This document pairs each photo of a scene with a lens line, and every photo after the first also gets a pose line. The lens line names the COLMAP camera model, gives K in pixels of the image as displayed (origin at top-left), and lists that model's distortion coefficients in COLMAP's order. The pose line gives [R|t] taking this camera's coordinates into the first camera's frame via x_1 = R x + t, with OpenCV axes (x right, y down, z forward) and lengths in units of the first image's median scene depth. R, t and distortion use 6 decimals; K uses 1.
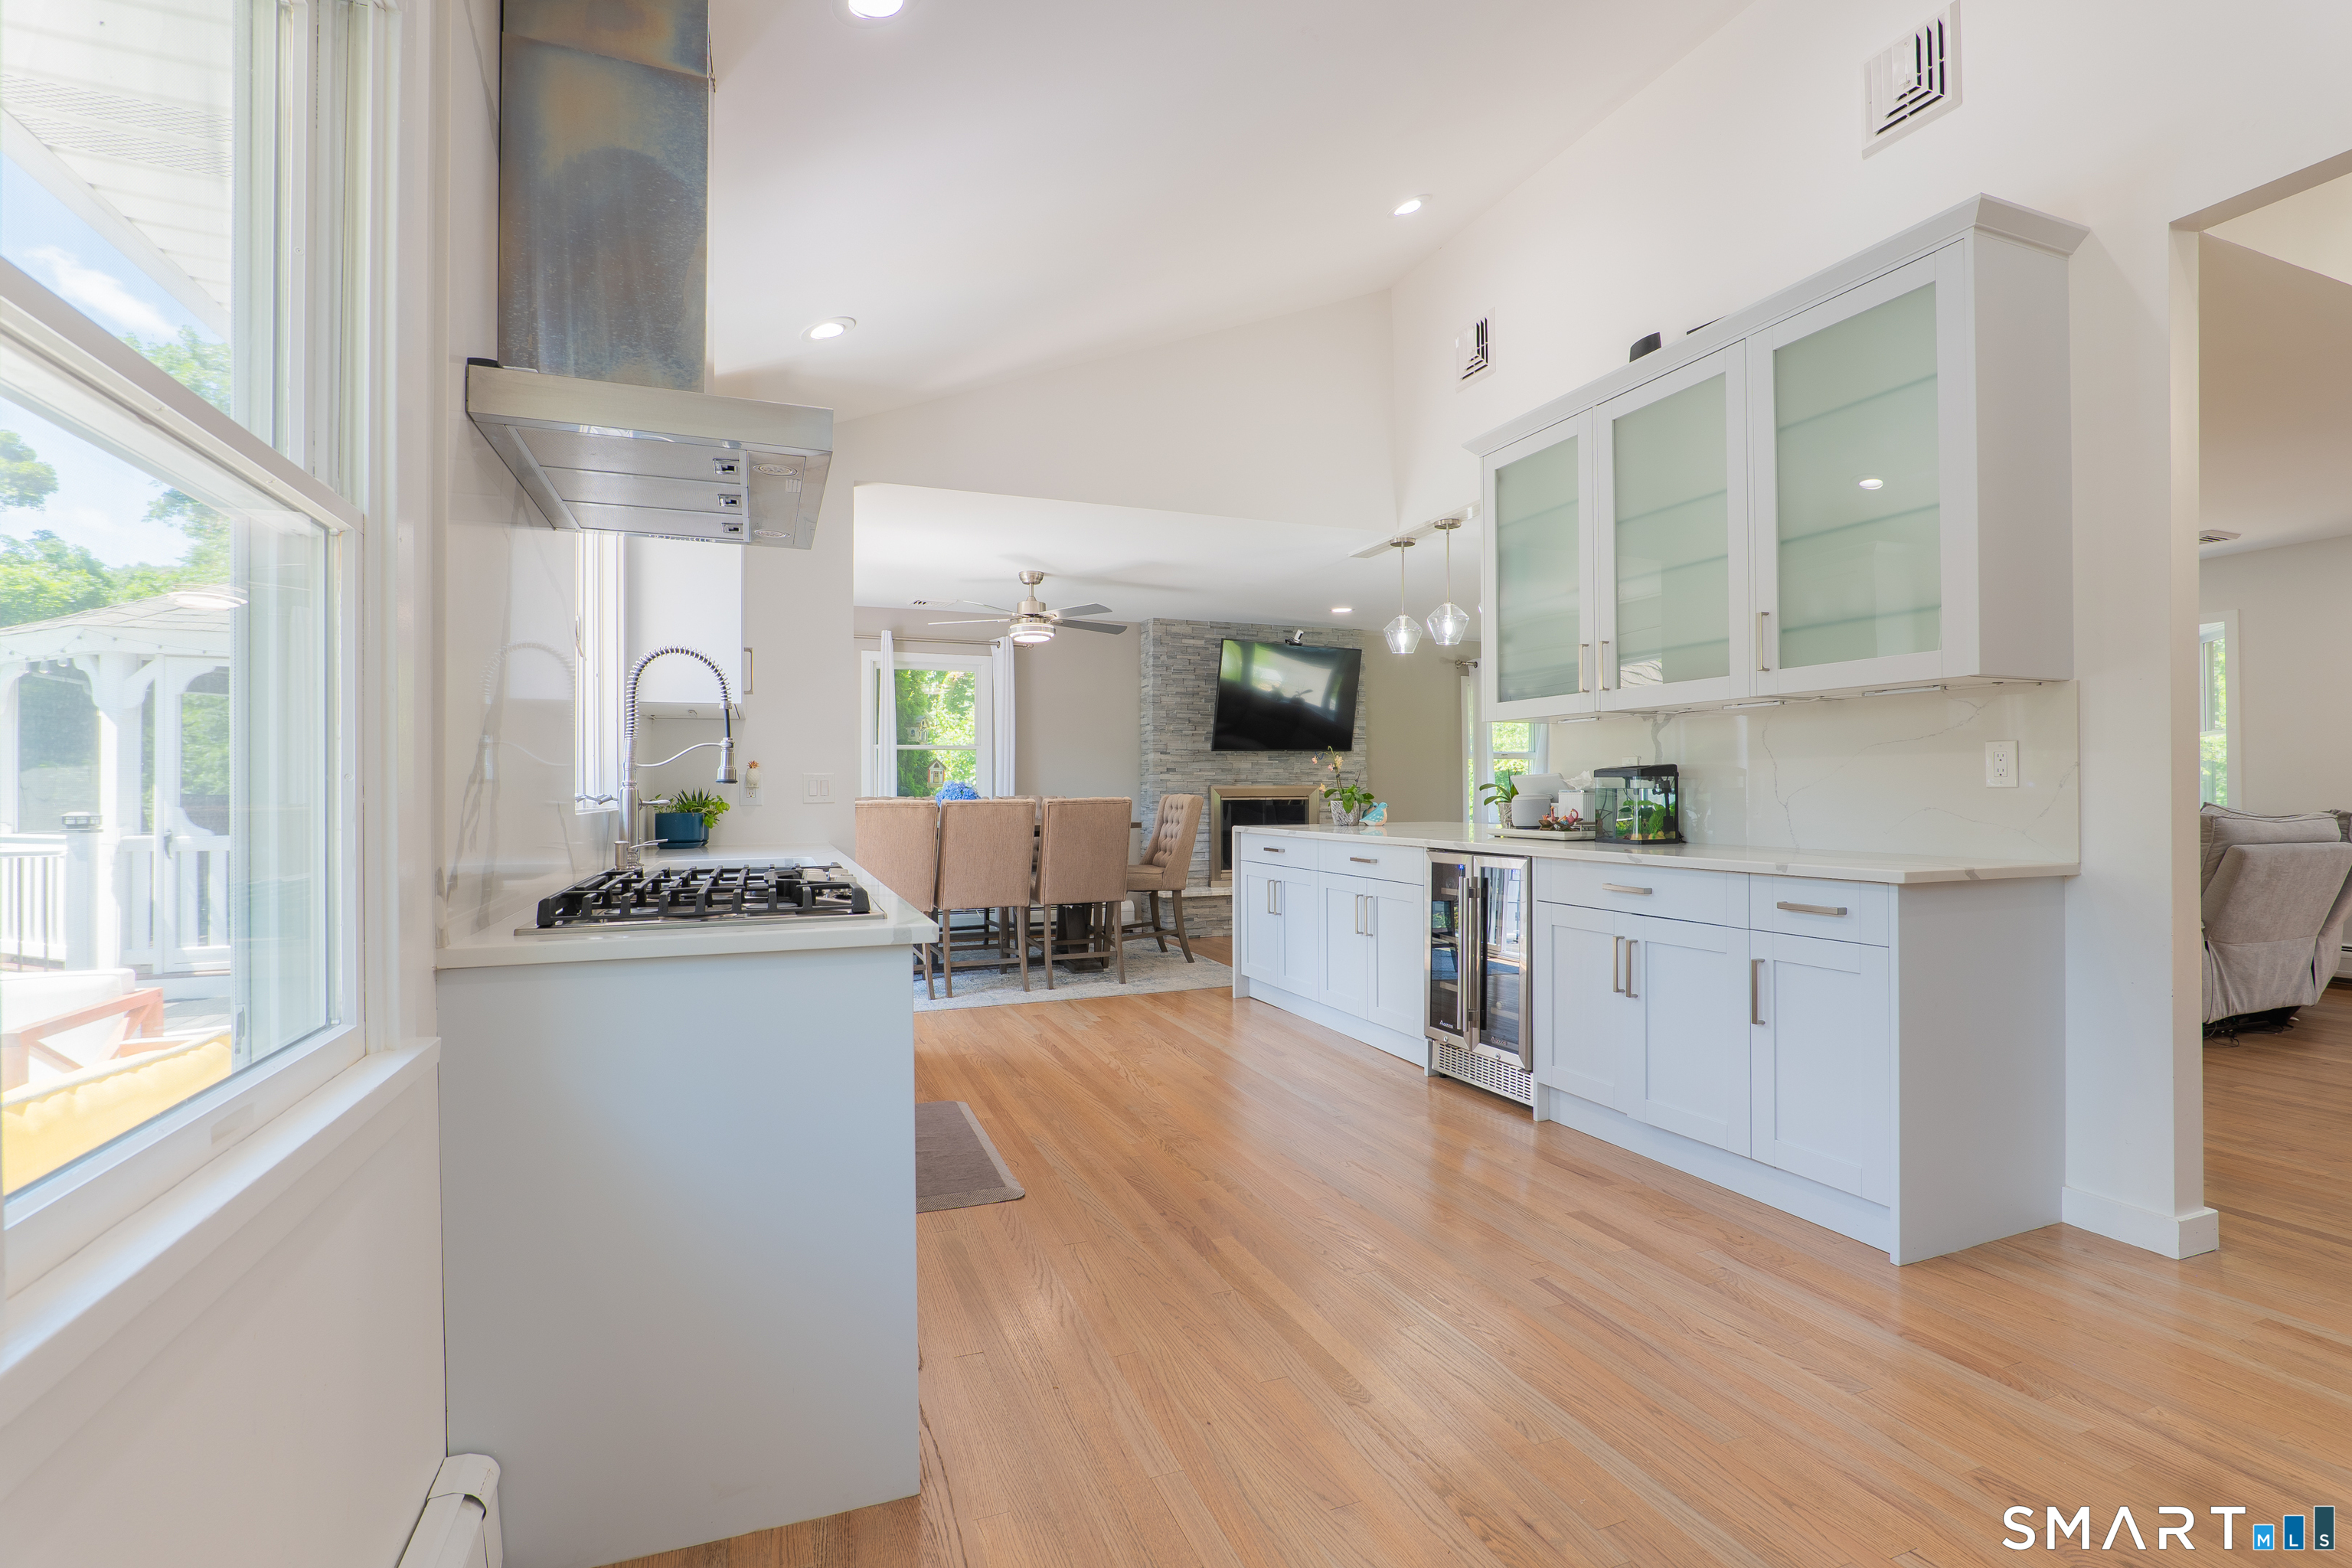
lens RADIAL K [[1090.8, 0, 1182.3], [0, 1090.8, 787.2], [0, 0, 1]] dist [-0.002079, 0.000120]
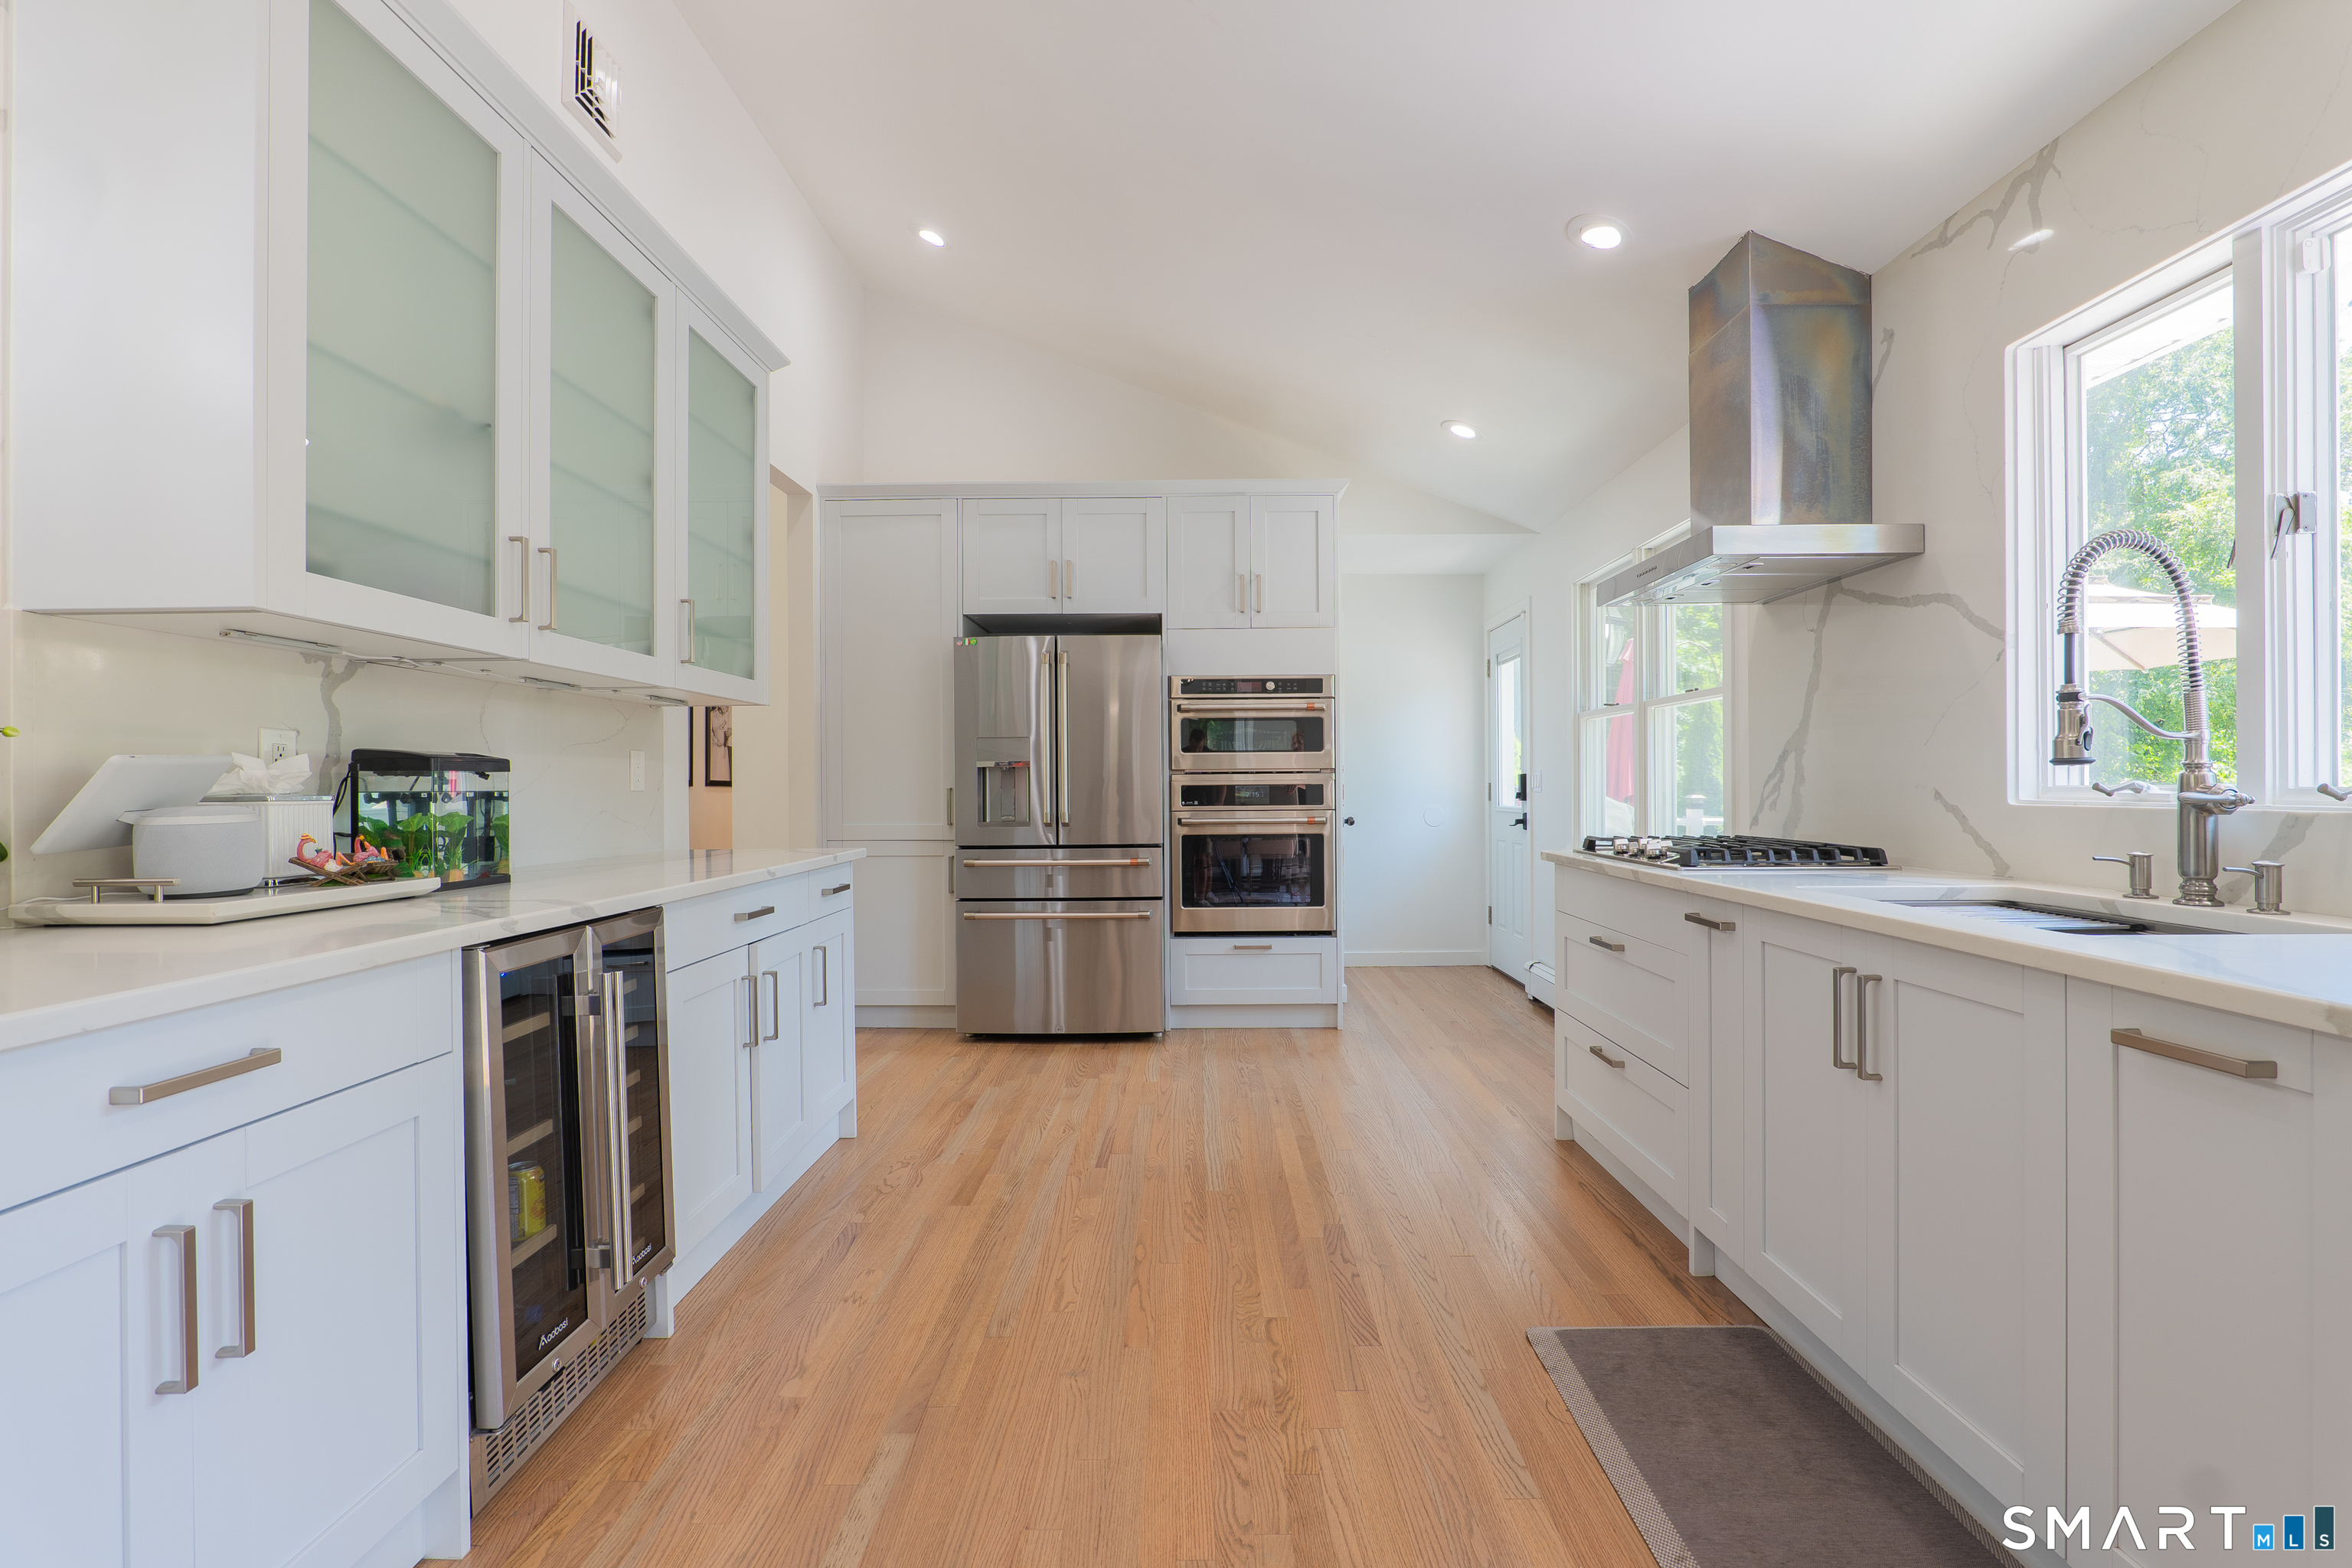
lens RADIAL K [[1090.8, 0, 1182.3], [0, 1090.8, 787.2], [0, 0, 1]] dist [-0.002079, 0.000120]
pose [[-0.925114, 0.007135, 0.379623, -0.224606], [0.006394, 0.999974, -0.003213, 0.003541], [-0.379637, -0.000545, -0.925136, 1.872112]]
